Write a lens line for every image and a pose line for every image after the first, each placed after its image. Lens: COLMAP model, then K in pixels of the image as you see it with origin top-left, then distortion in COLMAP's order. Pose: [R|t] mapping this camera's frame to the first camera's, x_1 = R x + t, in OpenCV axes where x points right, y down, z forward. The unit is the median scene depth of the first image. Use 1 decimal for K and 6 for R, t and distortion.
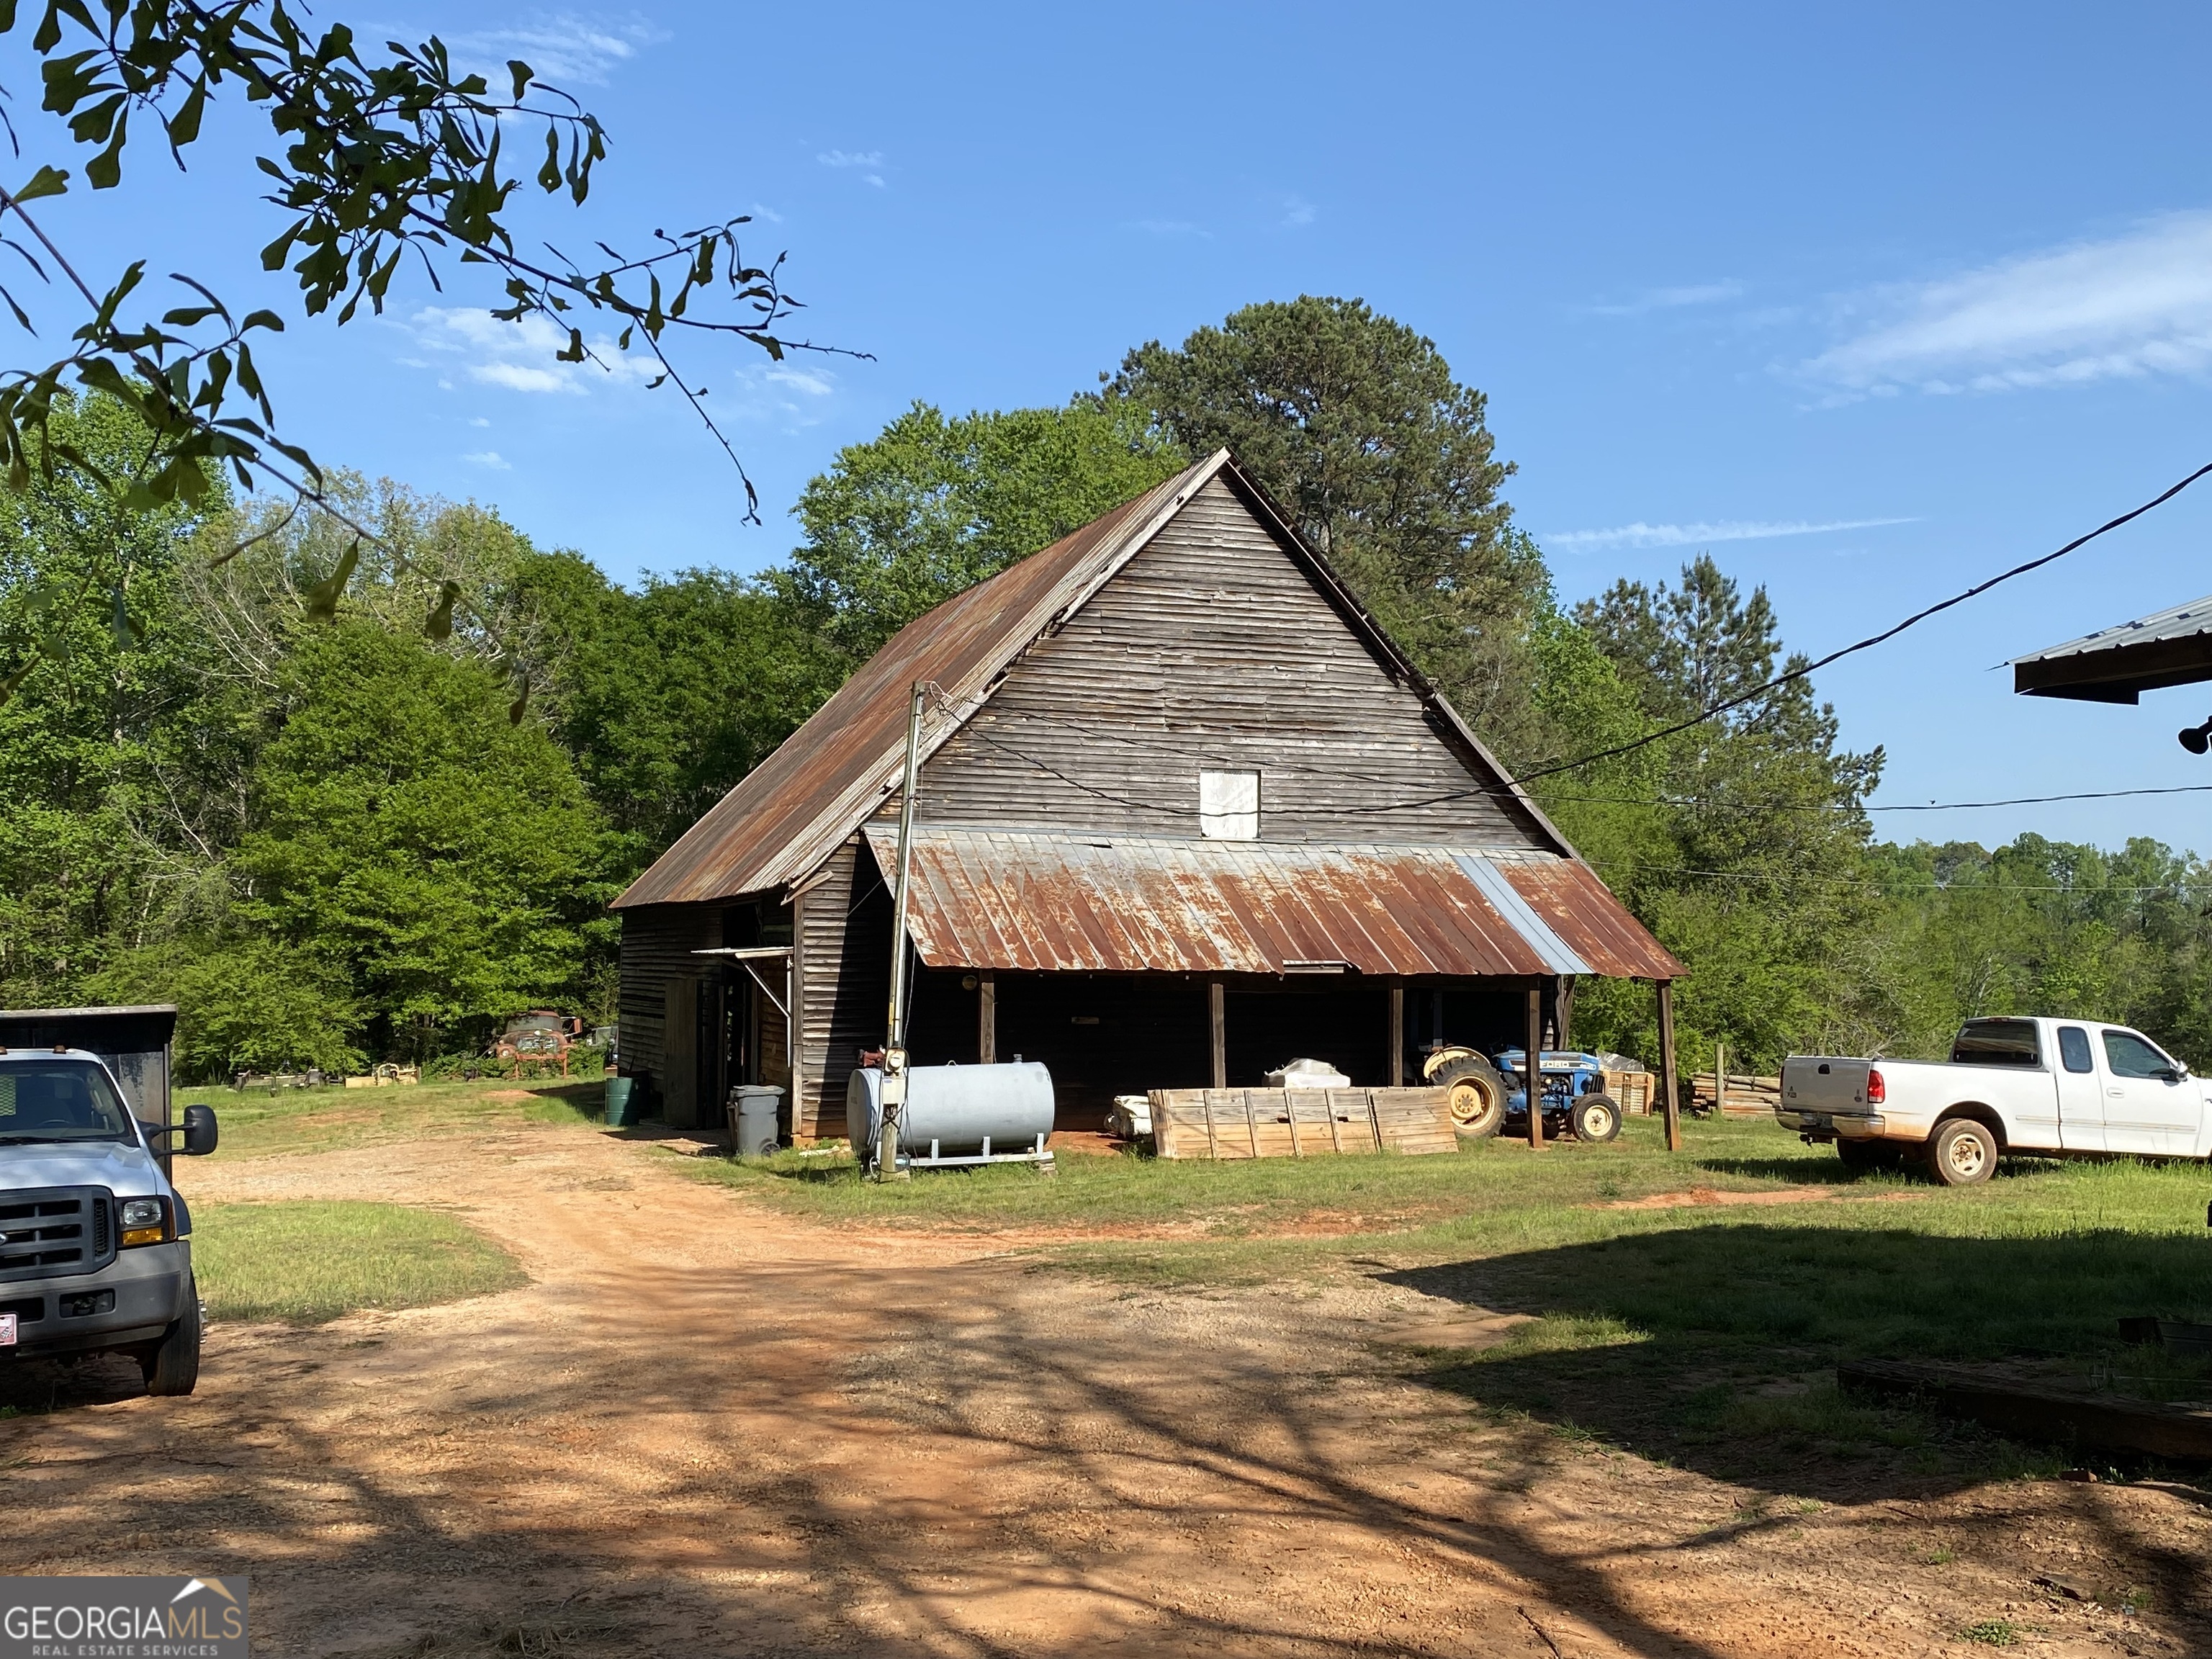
lens RADIAL K [[2223.9, 0, 1110.7], [0, 2223.9, 822.8], [0, 0, 1]] dist [-0.011800, 0.000000]
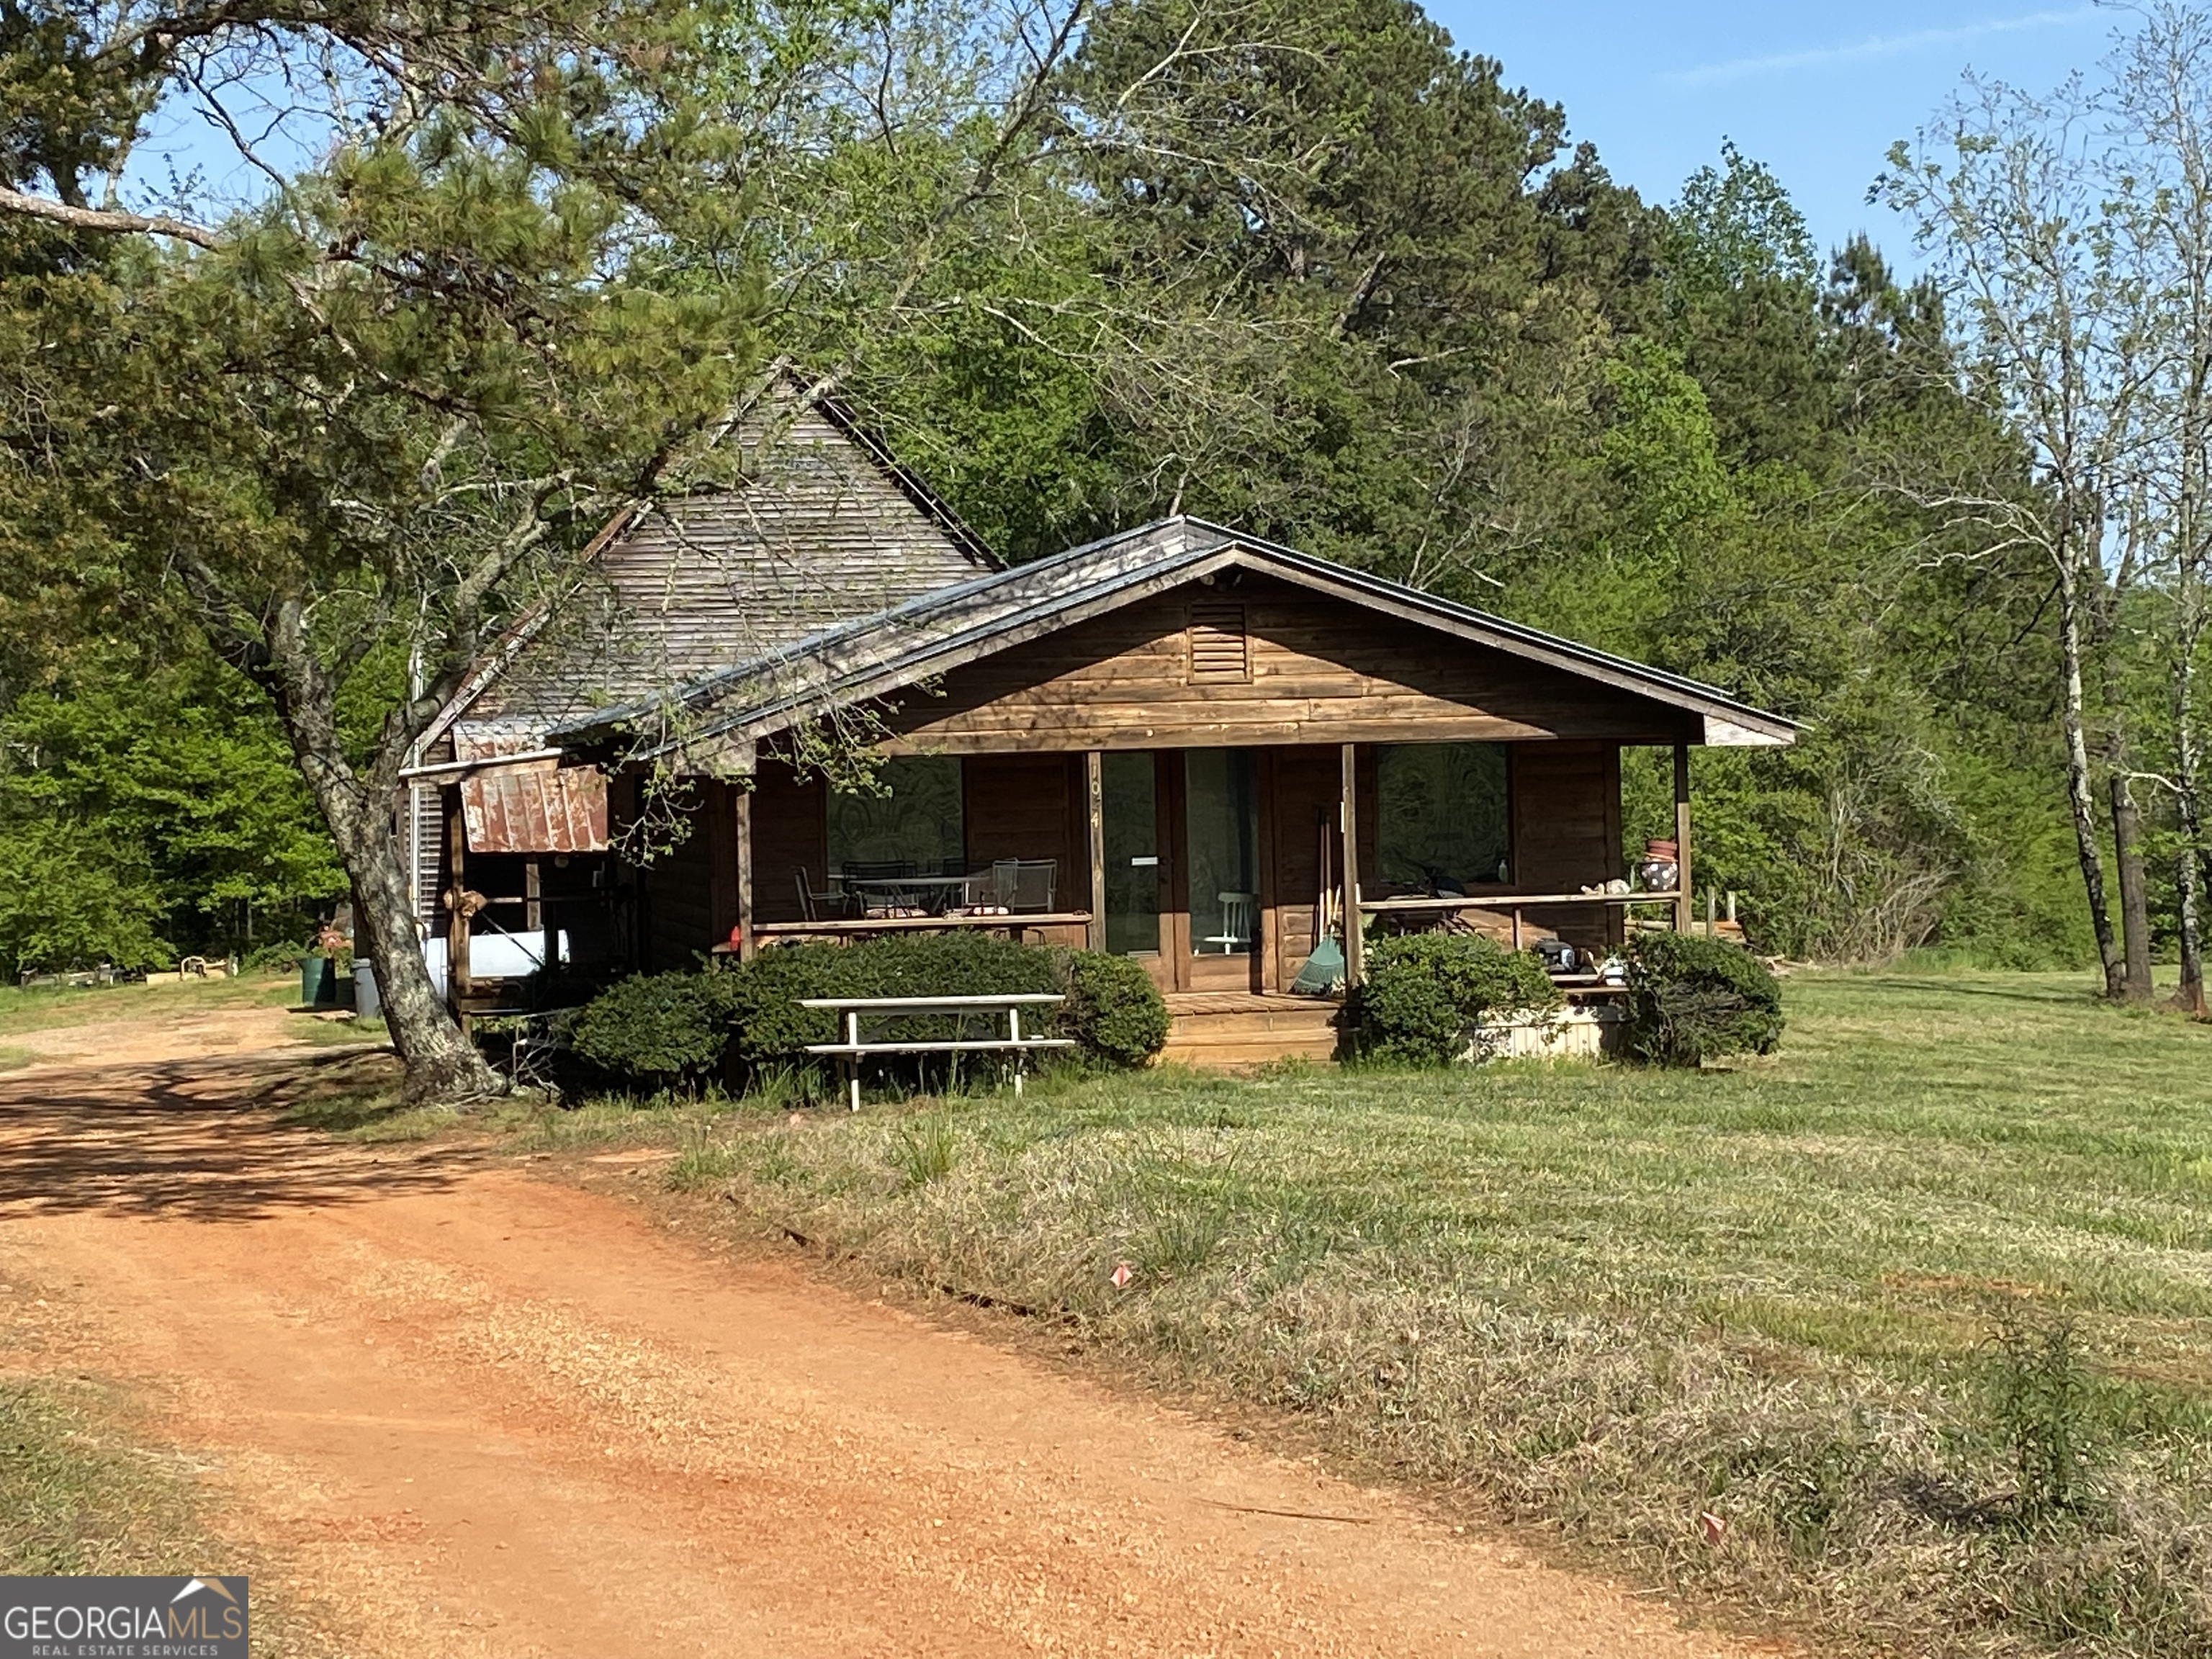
lens RADIAL K [[4117.6, 0, 1105.2], [0, 4117.6, 832.1], [0, 0, 1]] dist [0.062313, 0.000000]
pose [[0.986065, -0.033492, -0.162952, 0.285264], [0.046503, 0.995970, 0.076694, -0.046382], [0.159727, -0.083203, 0.983649, -0.516578]]
